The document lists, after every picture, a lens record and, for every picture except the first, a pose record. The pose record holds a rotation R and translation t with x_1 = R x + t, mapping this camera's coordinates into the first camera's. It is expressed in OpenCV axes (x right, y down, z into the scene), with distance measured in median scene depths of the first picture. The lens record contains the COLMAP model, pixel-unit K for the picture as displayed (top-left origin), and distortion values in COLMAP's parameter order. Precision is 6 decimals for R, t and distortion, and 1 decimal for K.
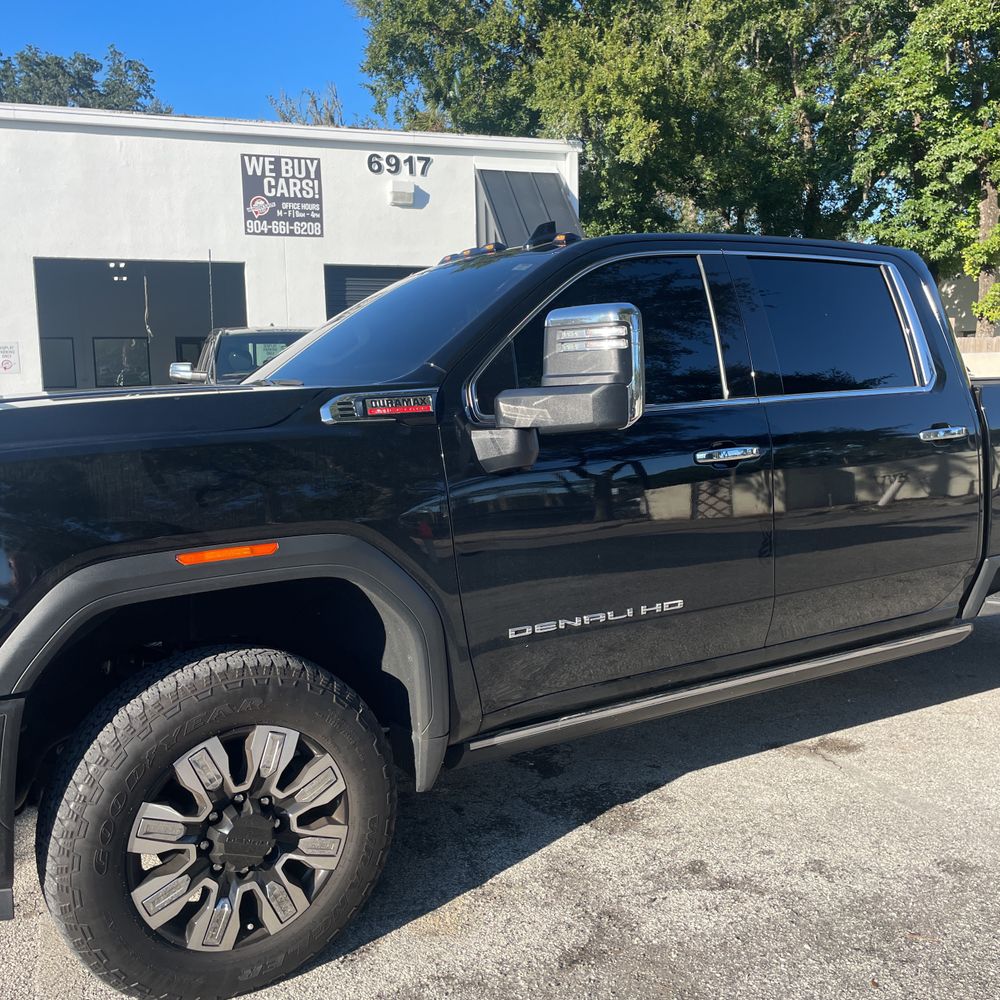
lens RADIAL K [[1007.9, 0, 516.1], [0, 1007.9, 478.0], [0, 0, 1]] dist [0.086636, -0.113265]
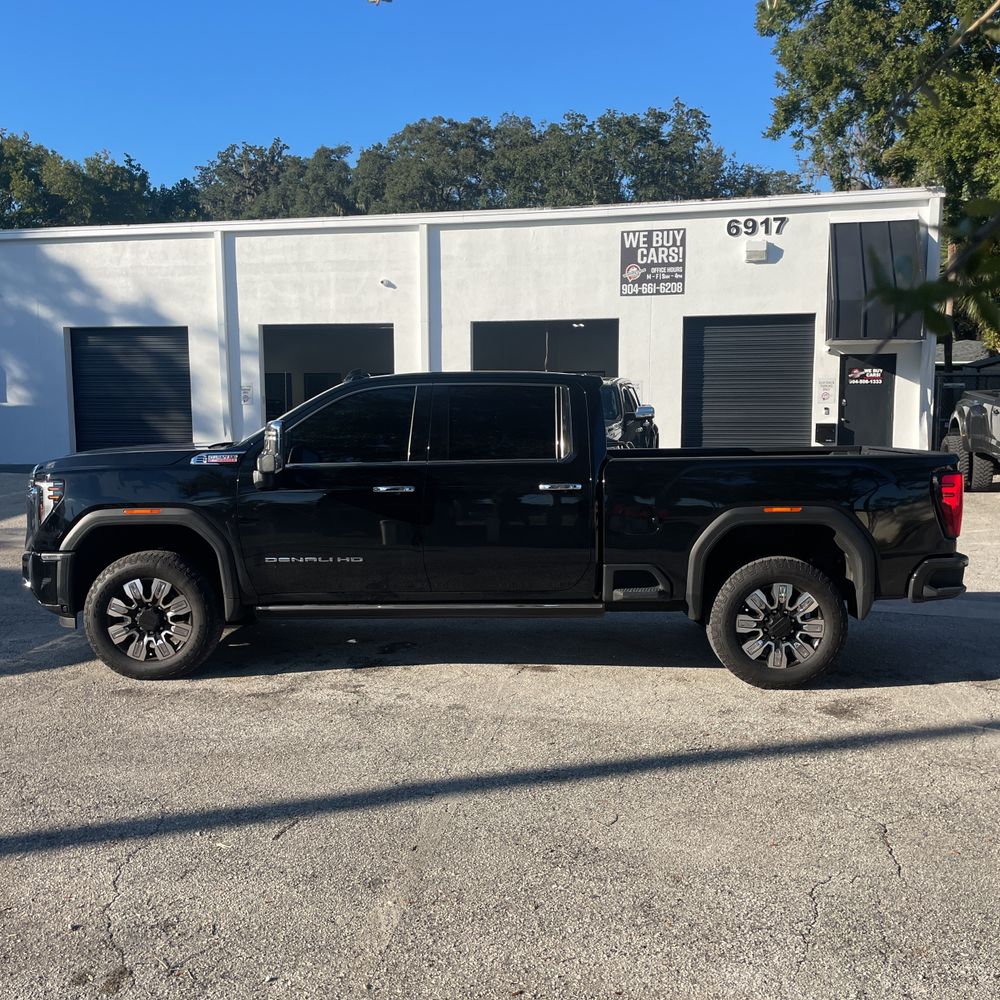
lens RADIAL K [[1000.8, 0, 500.0], [0, 1000.8, 500.0], [0, 0, 1]] dist [0.107687, -0.182294]
pose [[0.840186, 0.072618, -0.537415, 0.287086], [-0.068975, 0.997255, 0.026919, -0.013767], [0.537895, 0.014451, 0.842888, -0.110788]]
